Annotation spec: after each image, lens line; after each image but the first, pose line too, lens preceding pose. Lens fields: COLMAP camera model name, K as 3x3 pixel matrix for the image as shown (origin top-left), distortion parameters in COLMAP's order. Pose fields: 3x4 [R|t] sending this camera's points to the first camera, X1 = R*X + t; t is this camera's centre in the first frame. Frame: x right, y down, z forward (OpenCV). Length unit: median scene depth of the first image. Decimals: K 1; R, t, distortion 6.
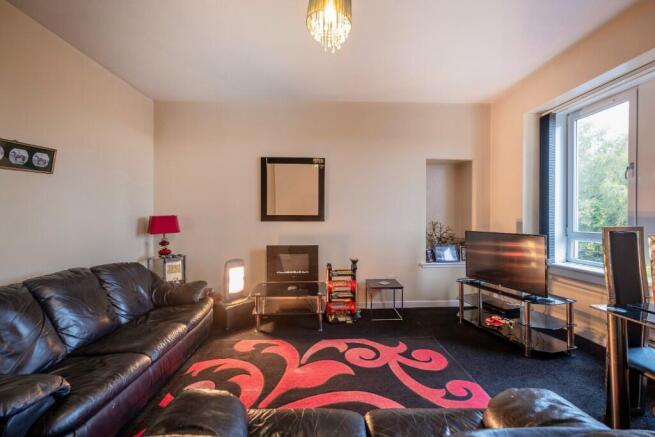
lens RADIAL K [[287.1, 0, 325.5], [0, 287.1, 214.5], [0, 0, 1]] dist [-0.005766, -0.000917]
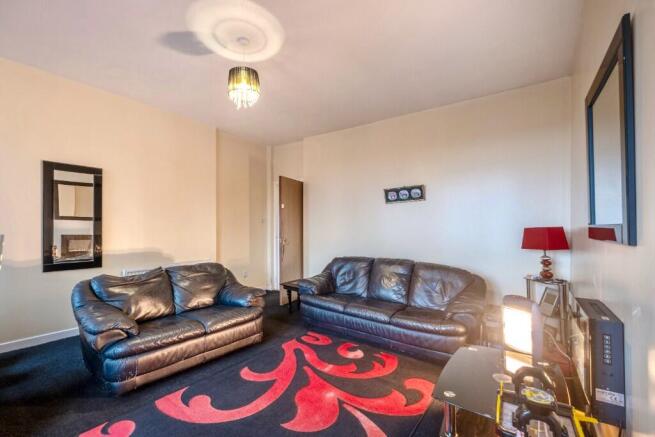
lens RADIAL K [[287.1, 0, 329.1], [0, 287.1, 220.9], [0, 0, 1]] dist [-0.005766, -0.000917]
pose [[-0.591154, -0.015111, -0.806417, 0.614494], [-0.004836, 0.999873, -0.015191, 0.001025], [0.806544, -0.005080, -0.591152, 1.442234]]
